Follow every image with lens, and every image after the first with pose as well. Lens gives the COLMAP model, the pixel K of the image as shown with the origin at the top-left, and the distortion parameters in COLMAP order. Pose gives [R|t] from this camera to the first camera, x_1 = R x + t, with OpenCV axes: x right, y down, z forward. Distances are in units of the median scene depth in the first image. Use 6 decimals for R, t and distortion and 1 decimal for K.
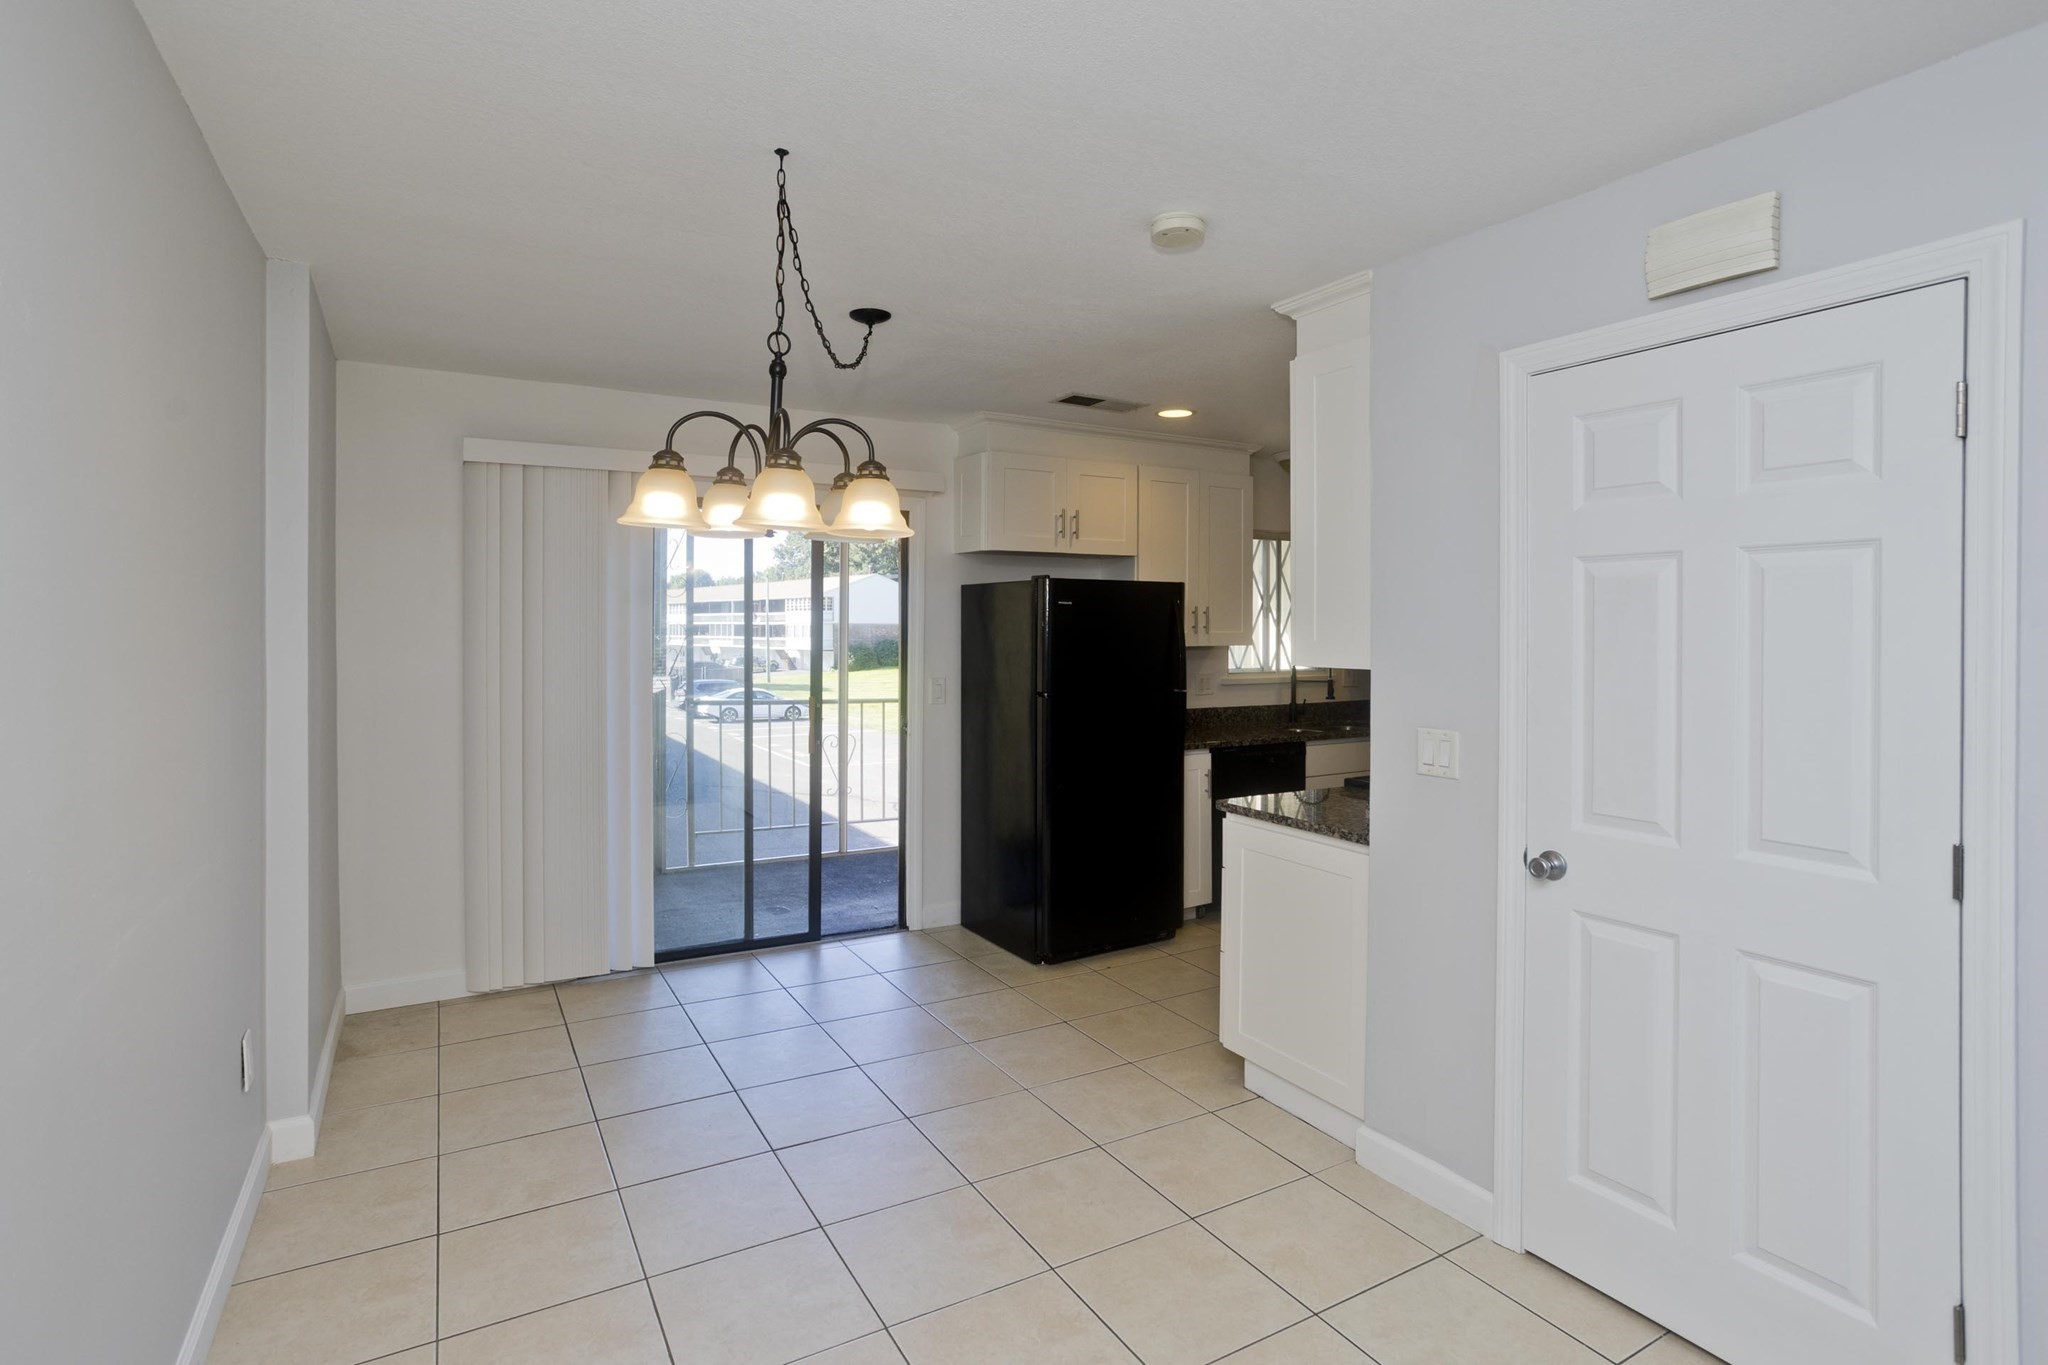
lens RADIAL K [[999.3, 0, 1019.2], [0, 999.3, 641.8], [0, 0, 1]] dist [-0.057415, 0.032276]
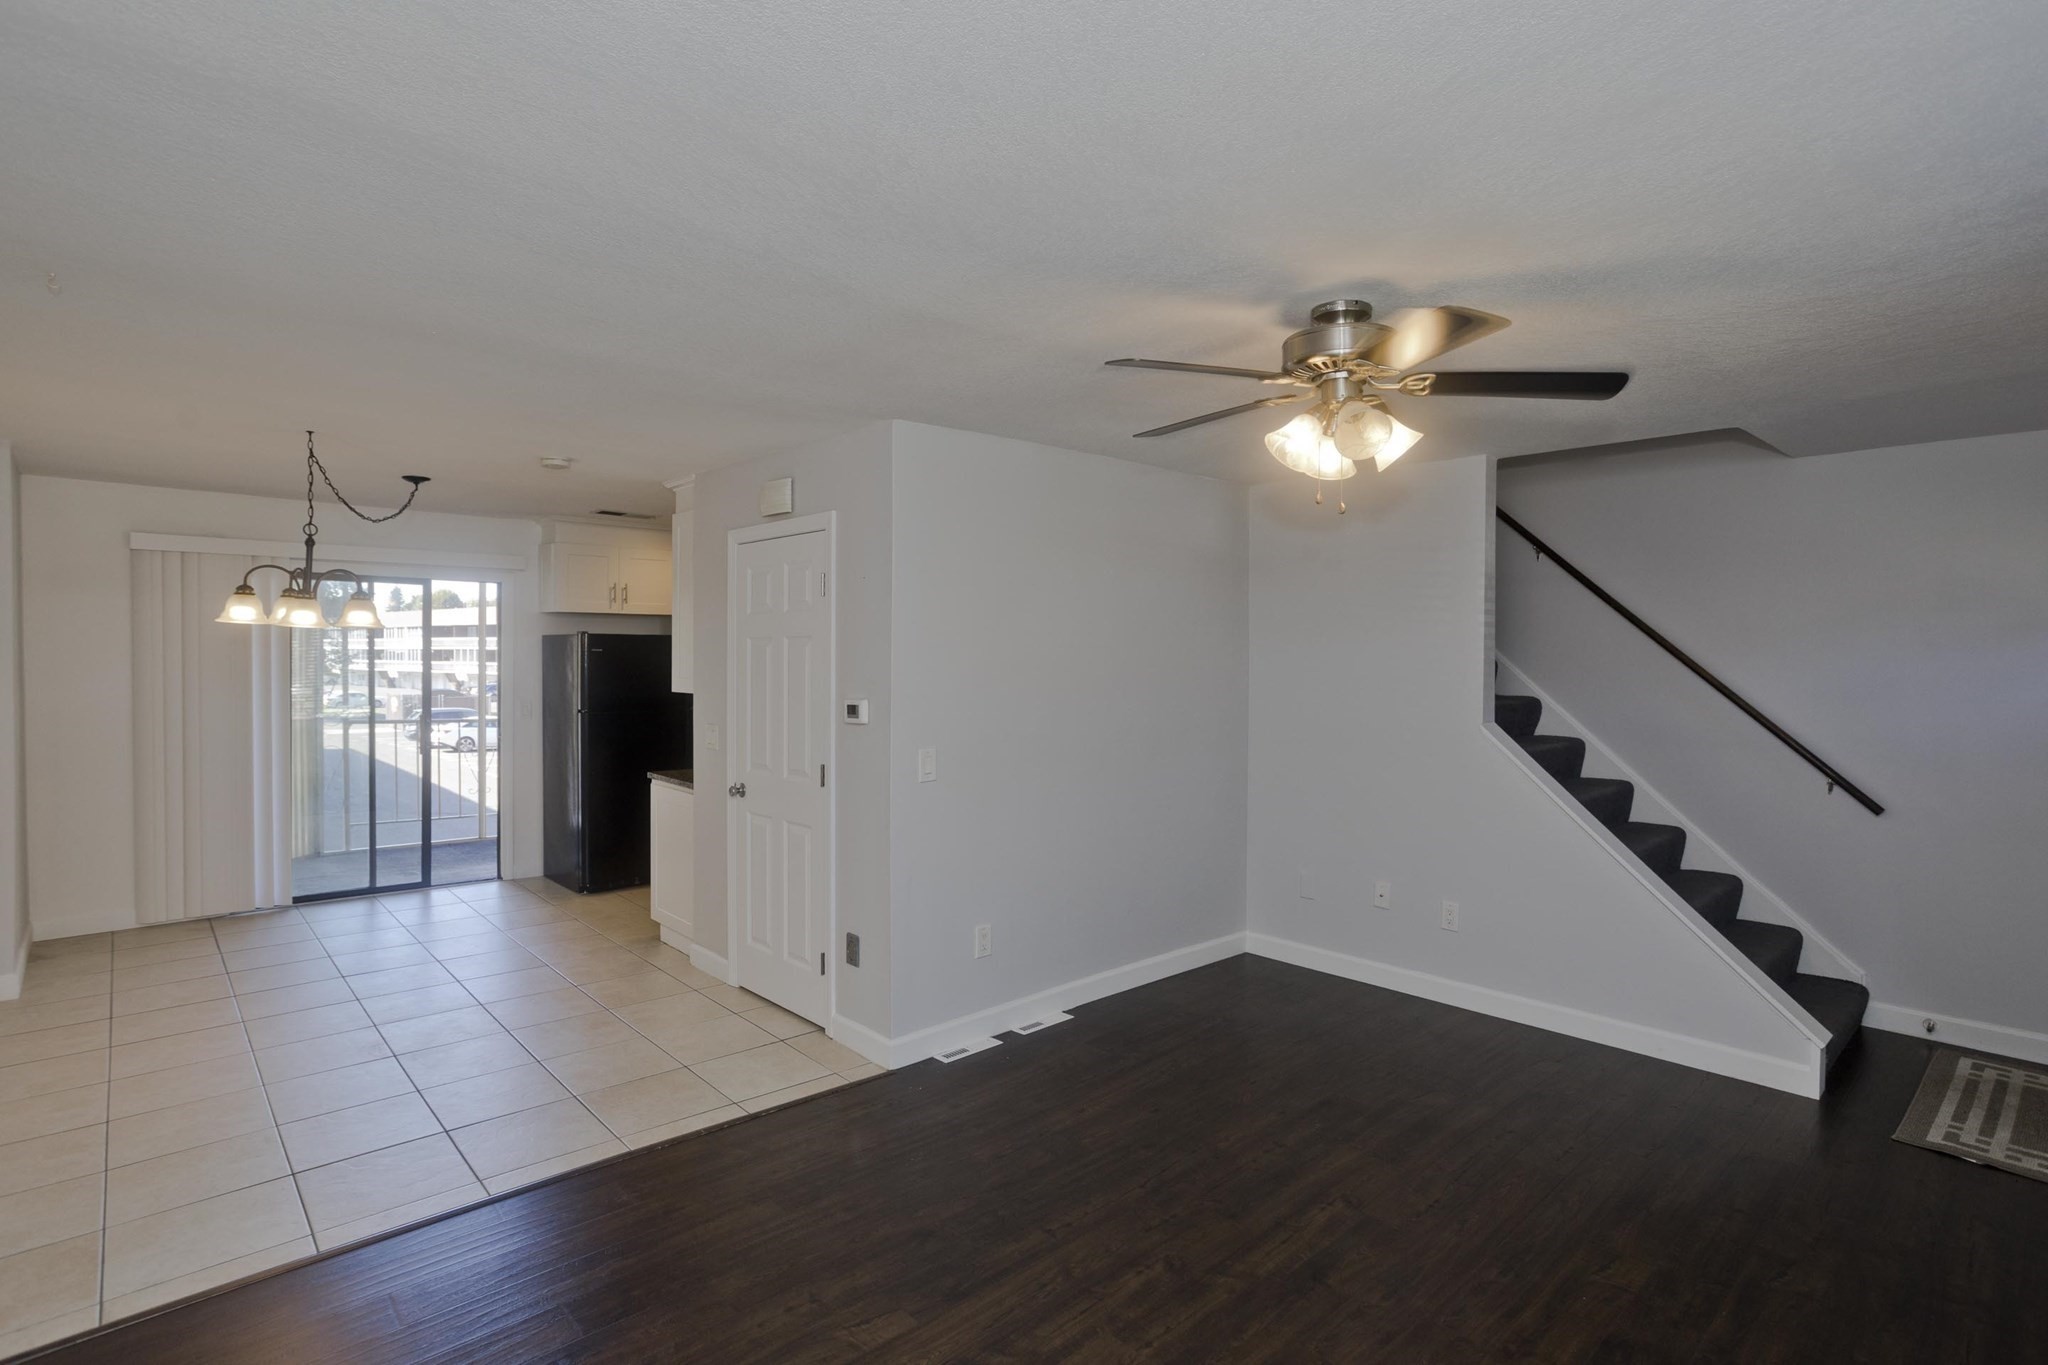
lens RADIAL K [[1012.9, 0, 1024.0], [0, 1012.9, 682.5], [0, 0, 1]] dist [-0.048954, 0.028314]
pose [[0.978157, -0.000237, 0.207867, 0.359240], [-0.002671, 0.999902, 0.013710, -0.012270], [-0.207850, -0.013965, 0.978061, -0.605463]]
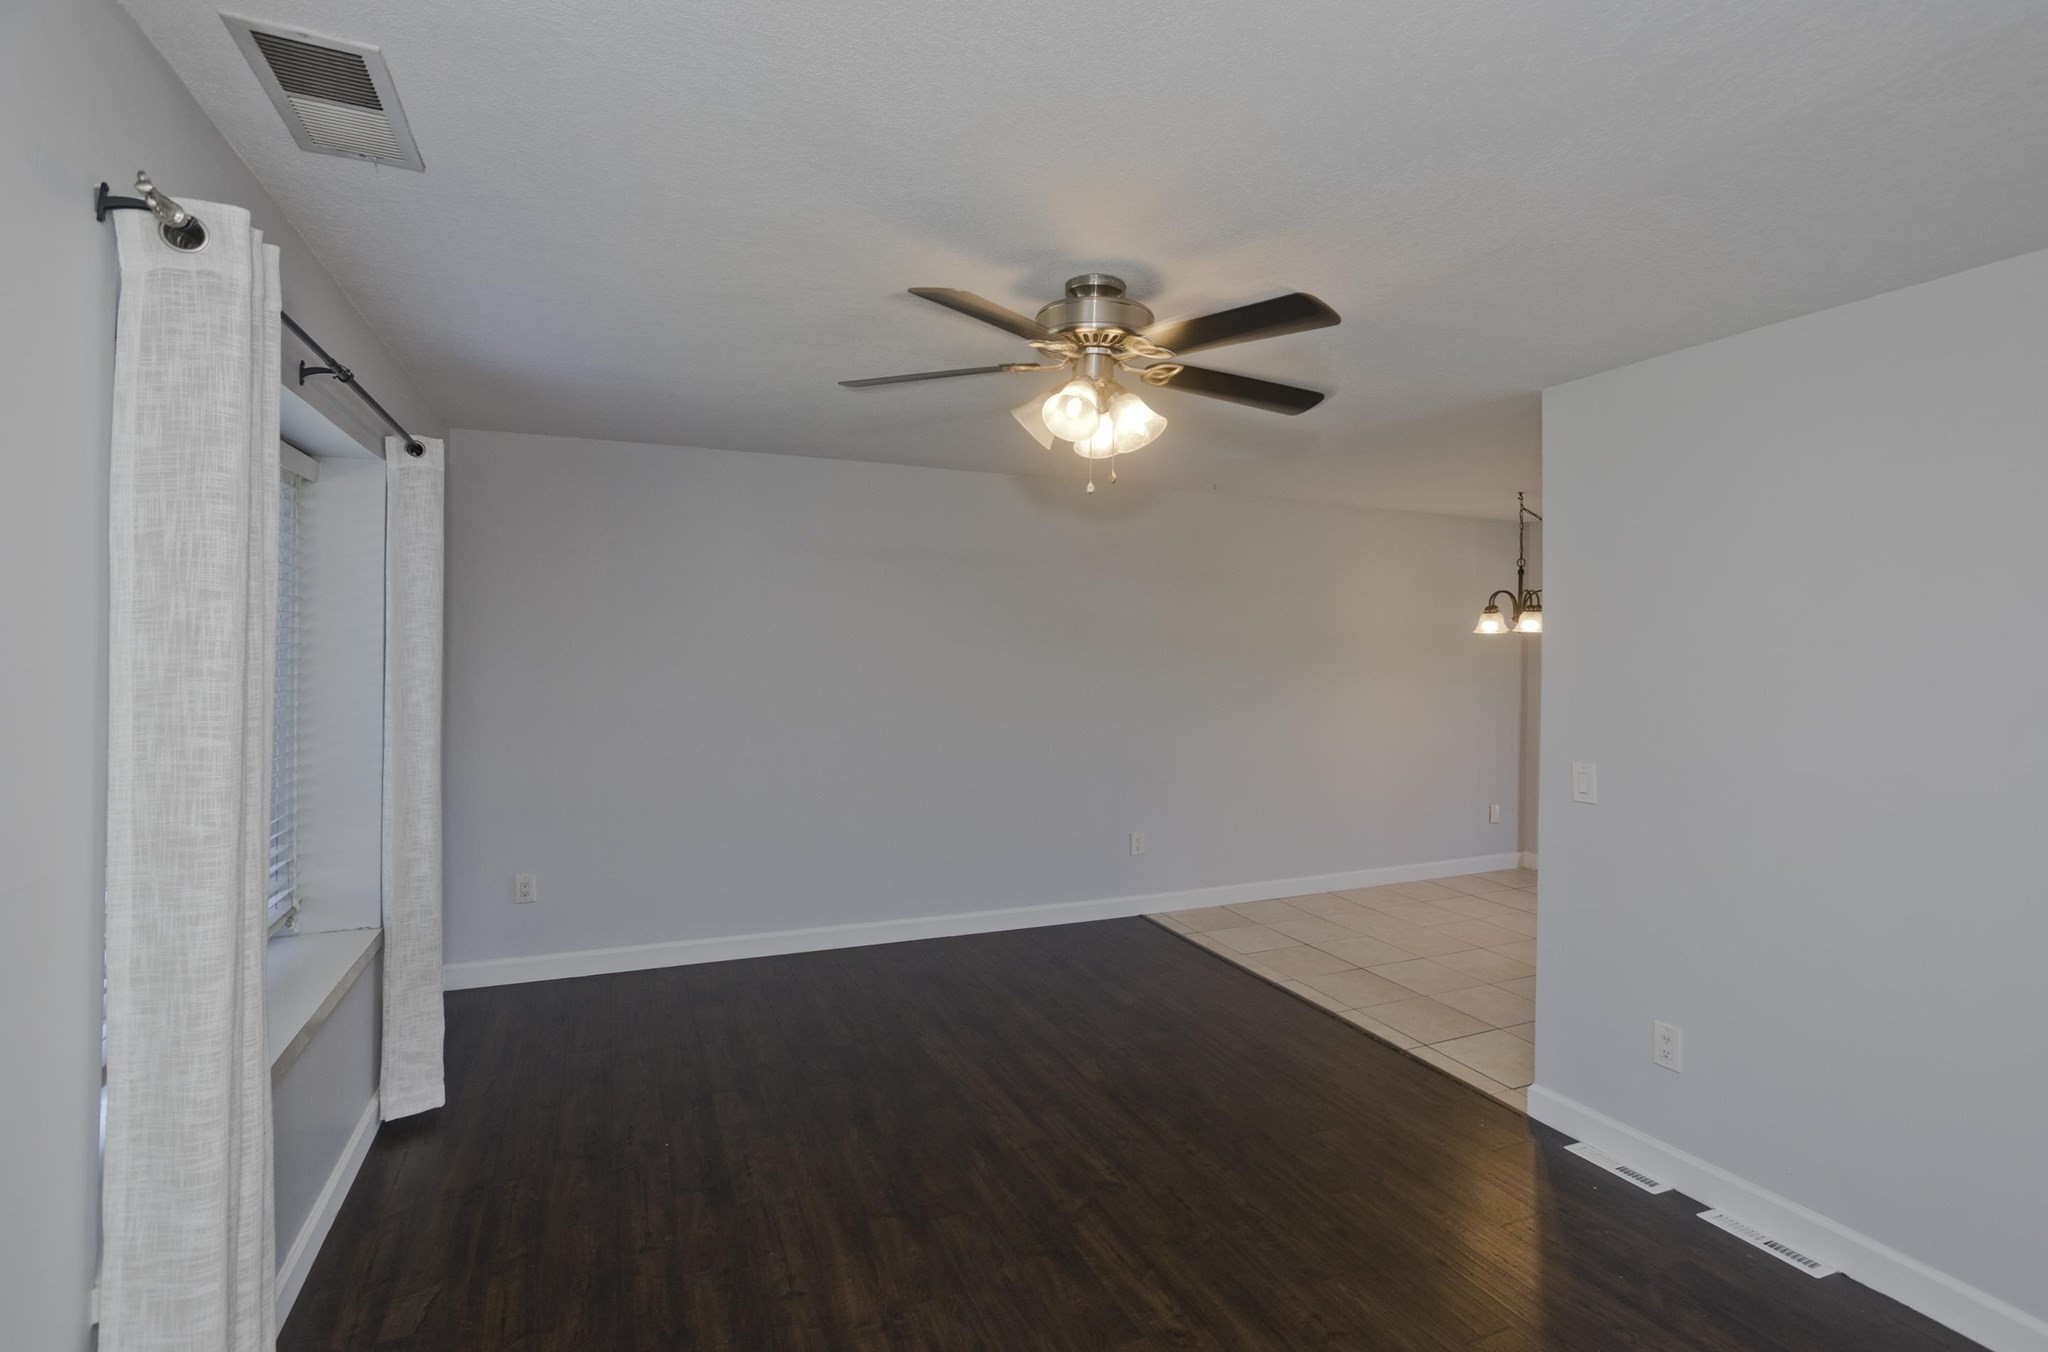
lens RADIAL K [[944.0, 0, 1024.0], [0, 944.0, 676.0], [0, 0, 1]] dist [-0.018045, 0.000358]
pose [[-0.115582, 0.026764, -0.992937, 1.213502], [-0.028969, 0.999121, 0.030303, -0.013368], [0.992875, 0.032267, -0.114705, -0.025923]]
